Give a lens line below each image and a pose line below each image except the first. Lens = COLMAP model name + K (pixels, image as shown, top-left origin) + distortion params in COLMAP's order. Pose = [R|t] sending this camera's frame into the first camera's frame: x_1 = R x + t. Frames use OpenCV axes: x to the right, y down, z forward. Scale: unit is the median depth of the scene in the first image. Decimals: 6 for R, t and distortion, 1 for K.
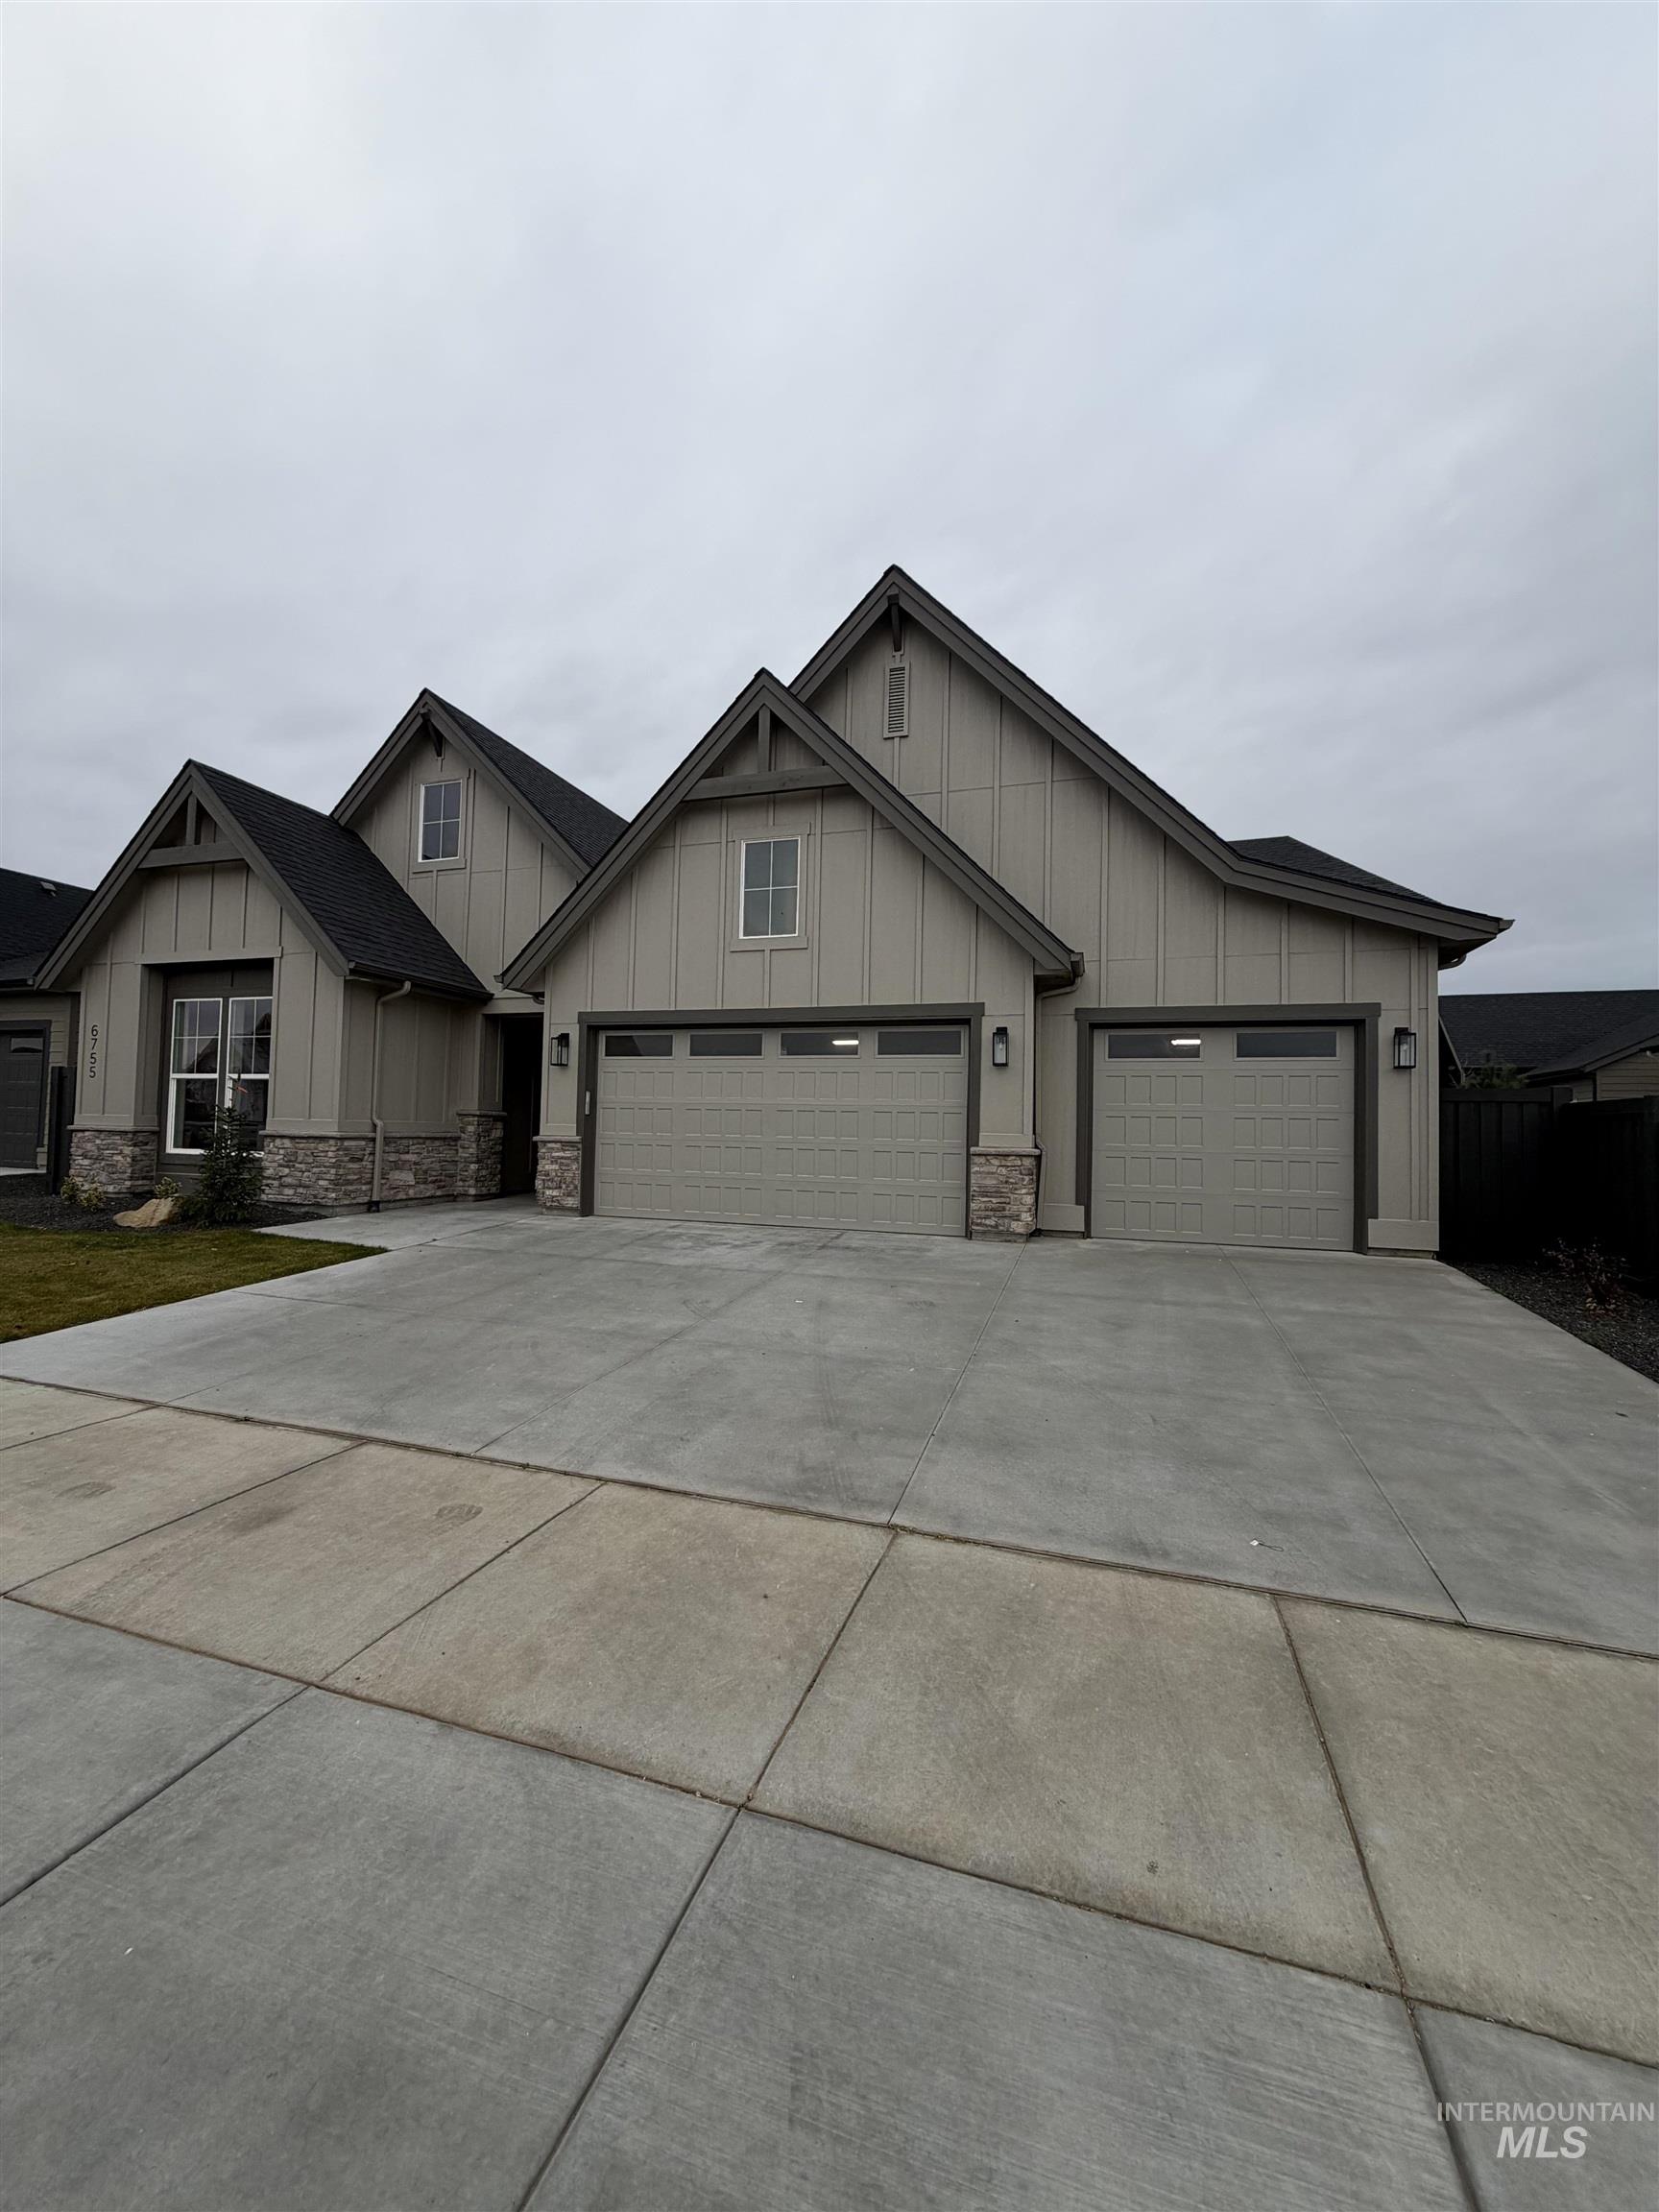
lens RADIAL K [[880.5, 0, 829.5], [0, 880.5, 1106.0], [0, 0, 1]] dist [-0.000280, -0.000066]
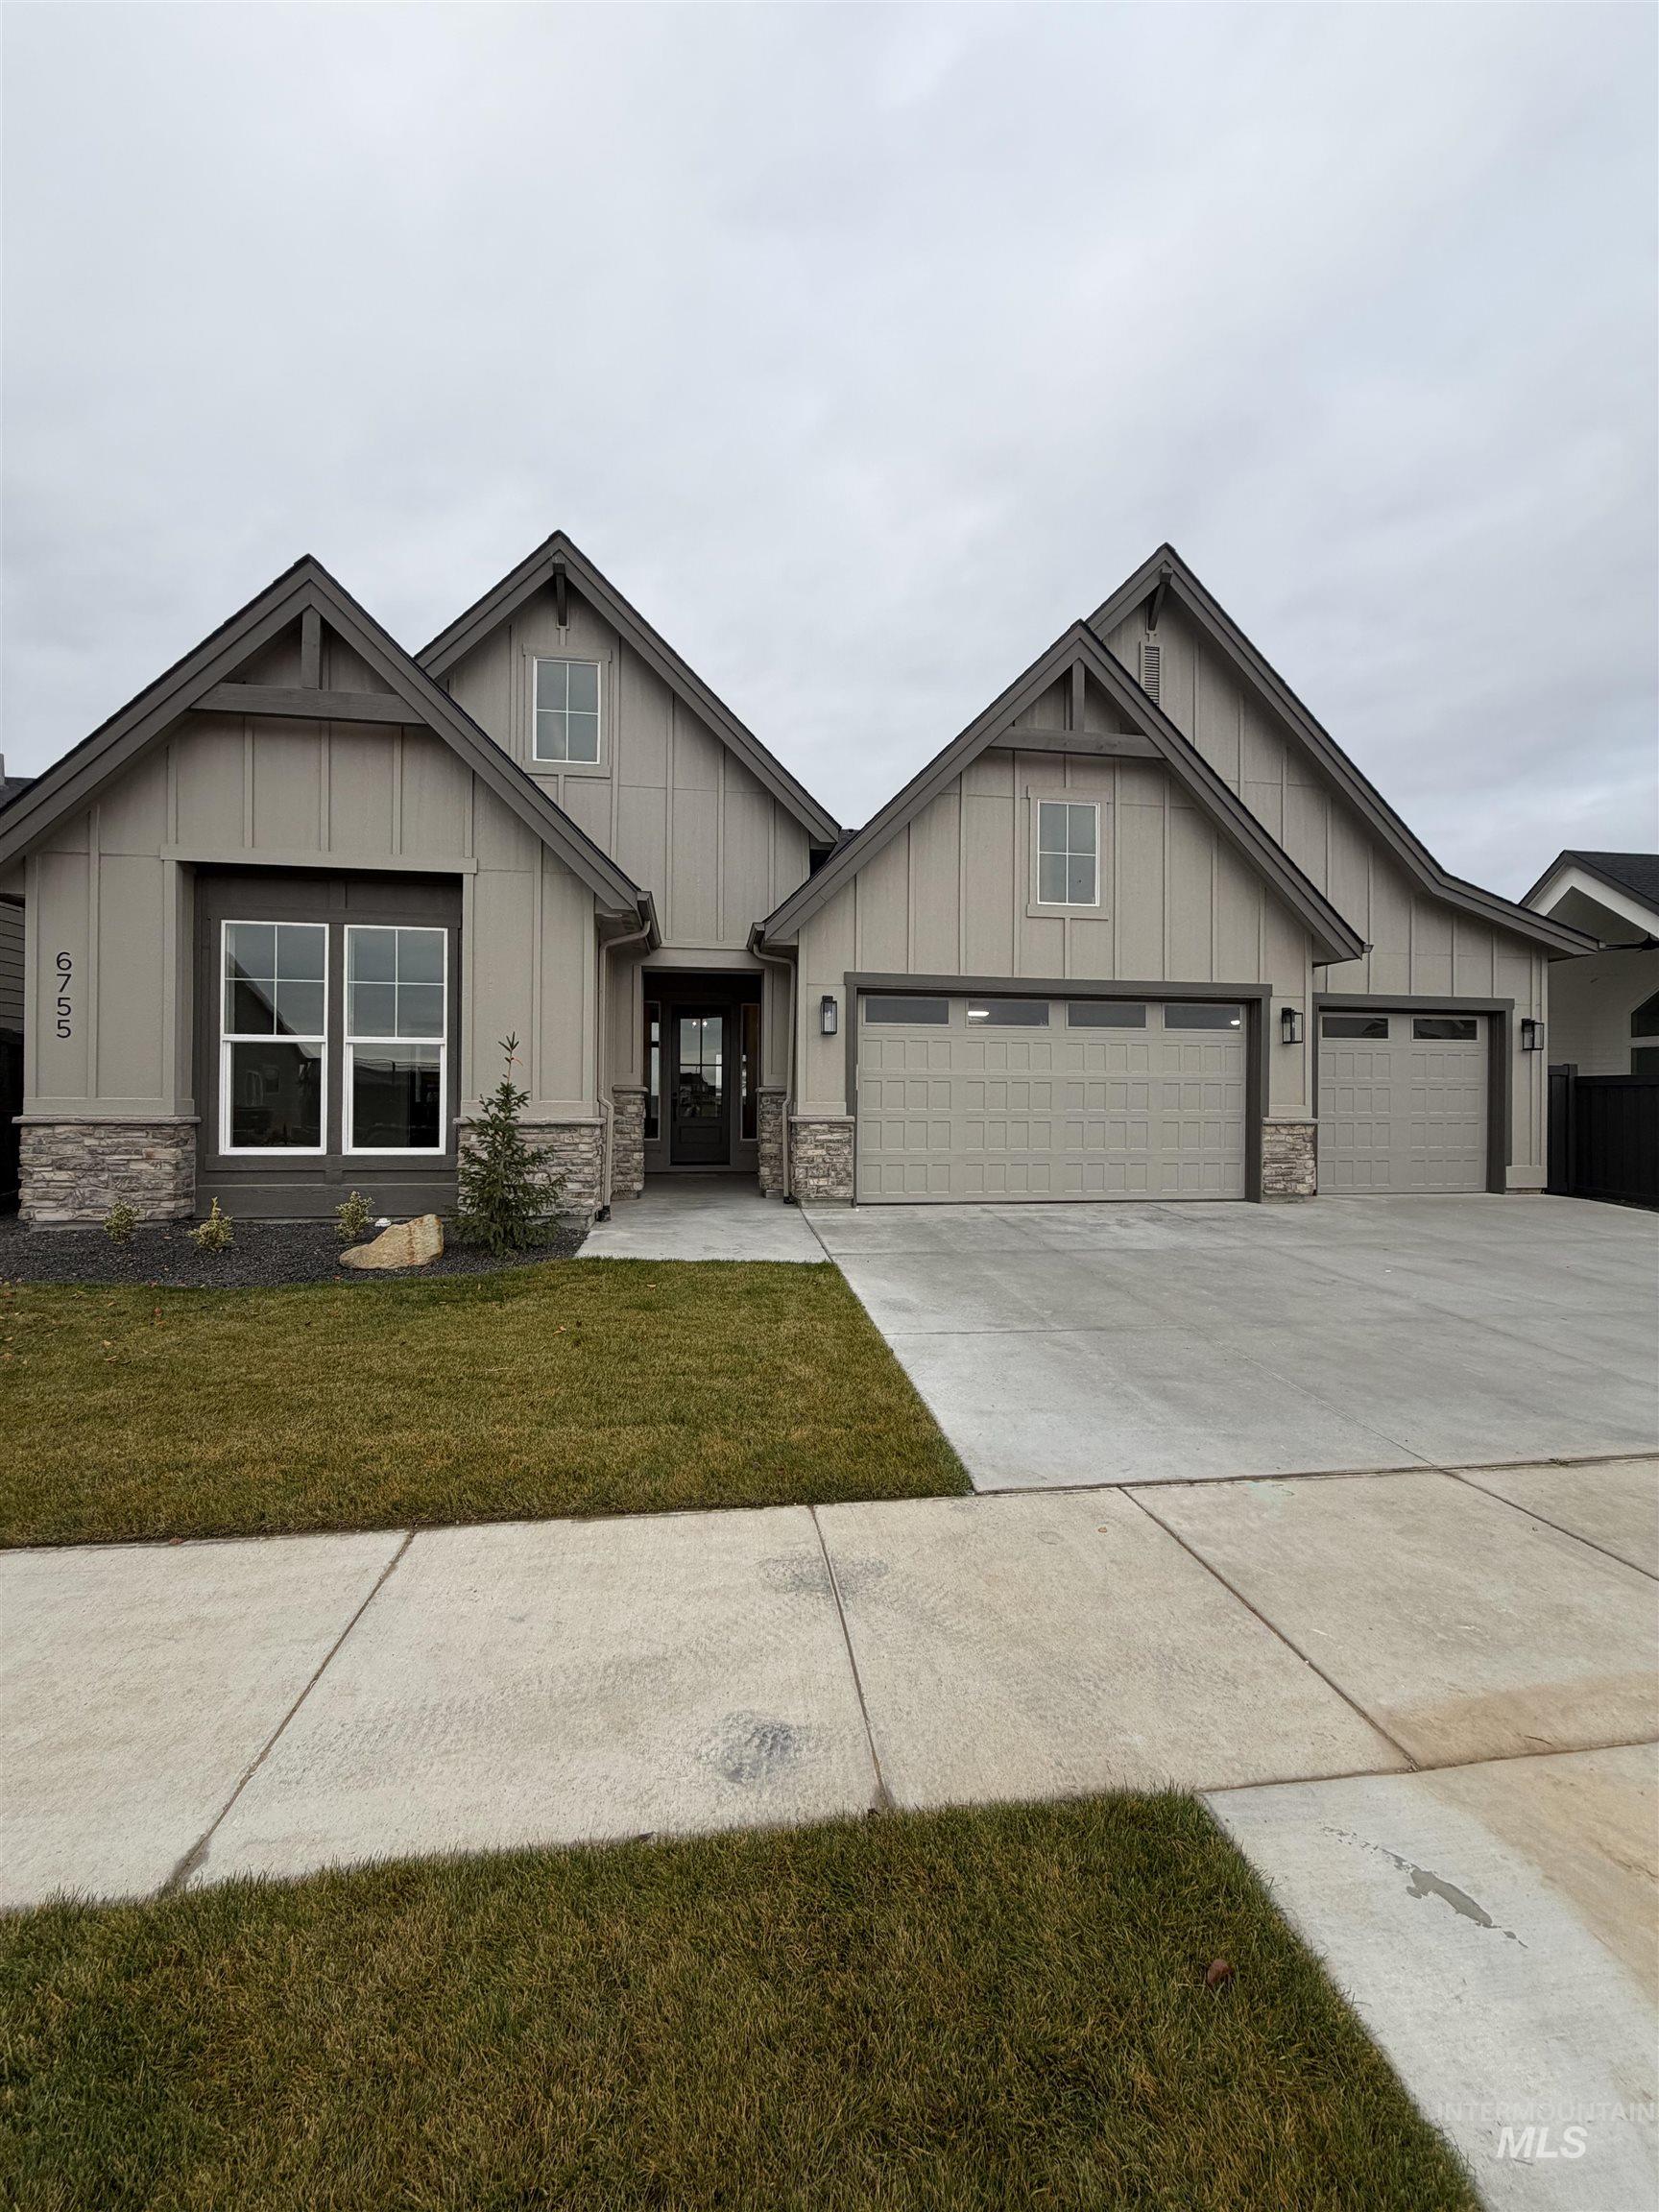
lens RADIAL K [[880.5, 0, 829.5], [0, 880.5, 1106.0], [0, 0, 1]] dist [-0.000280, -0.000066]
pose [[0.896086, -0.017815, 0.443522, -0.715784], [0.000209, 0.999211, 0.039712, -0.010155], [-0.443880, -0.035493, 0.895383, 0.239406]]
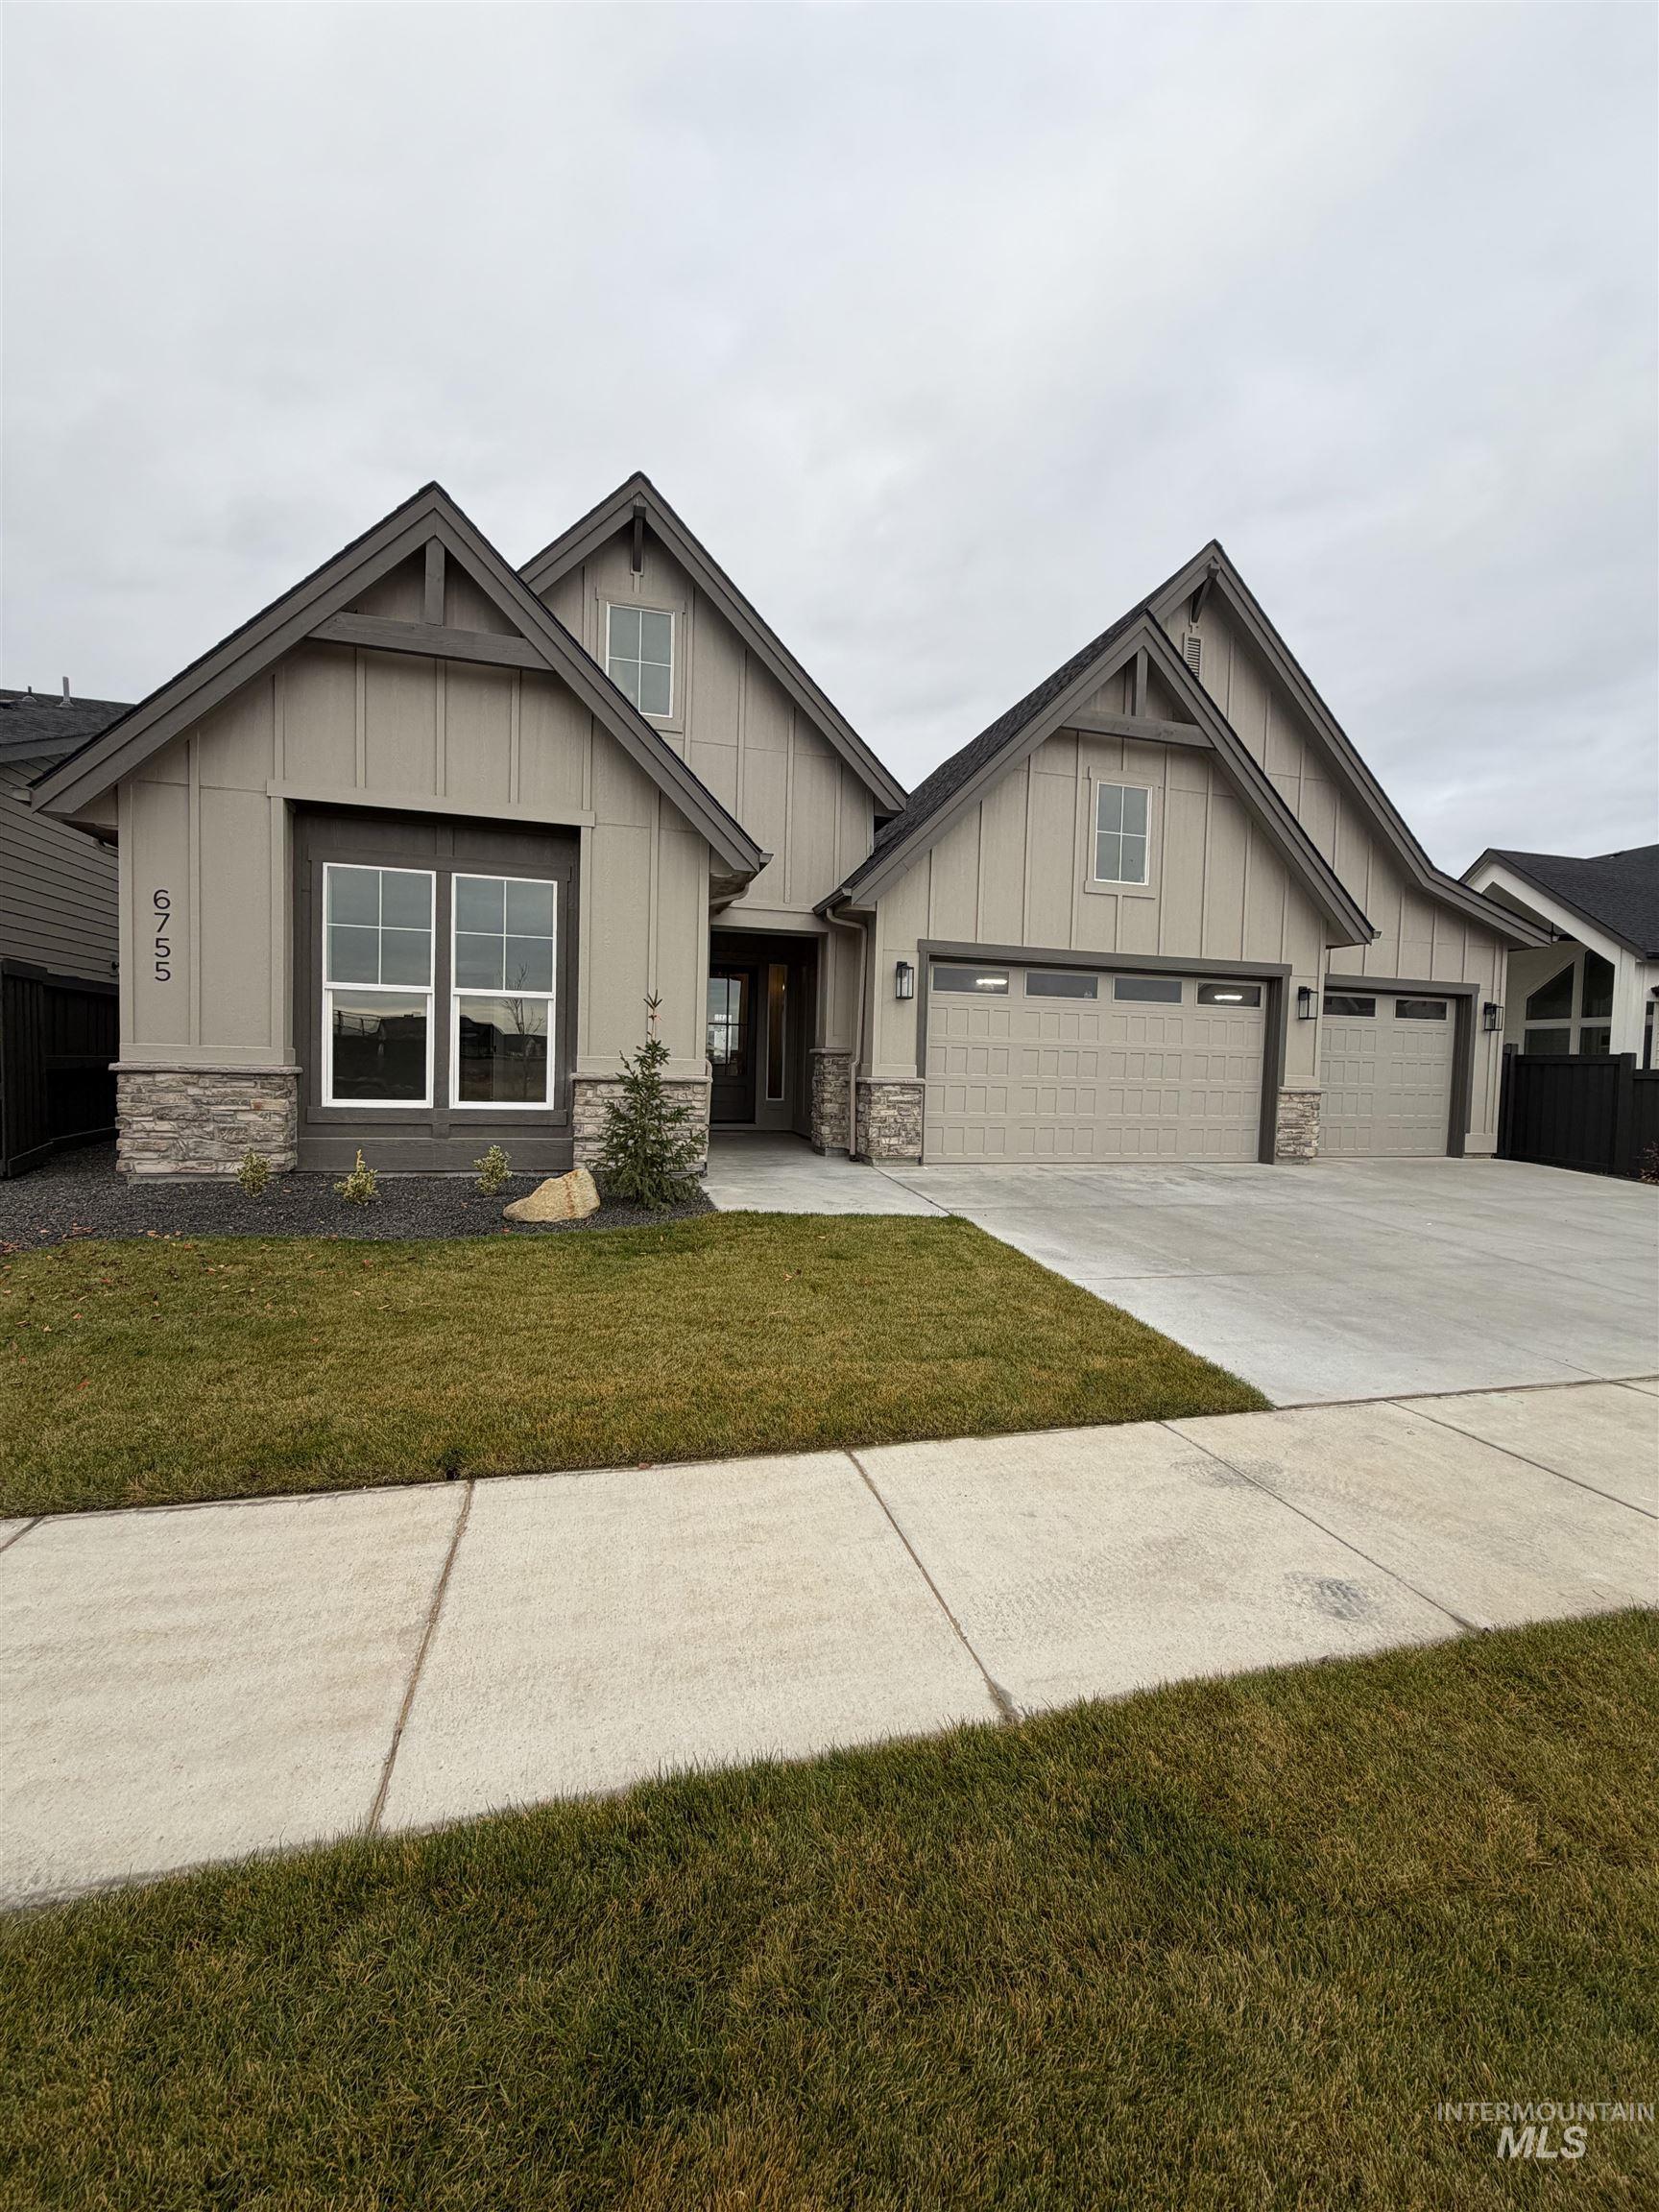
lens RADIAL K [[880.5, 0, 829.5], [0, 880.5, 1106.0], [0, 0, 1]] dist [-0.000280, -0.000066]
pose [[0.838372, -0.024467, 0.544549, -0.891391], [-0.024467, 0.996296, 0.082432, -0.009743], [-0.544549, -0.082432, 0.834668, 0.302868]]
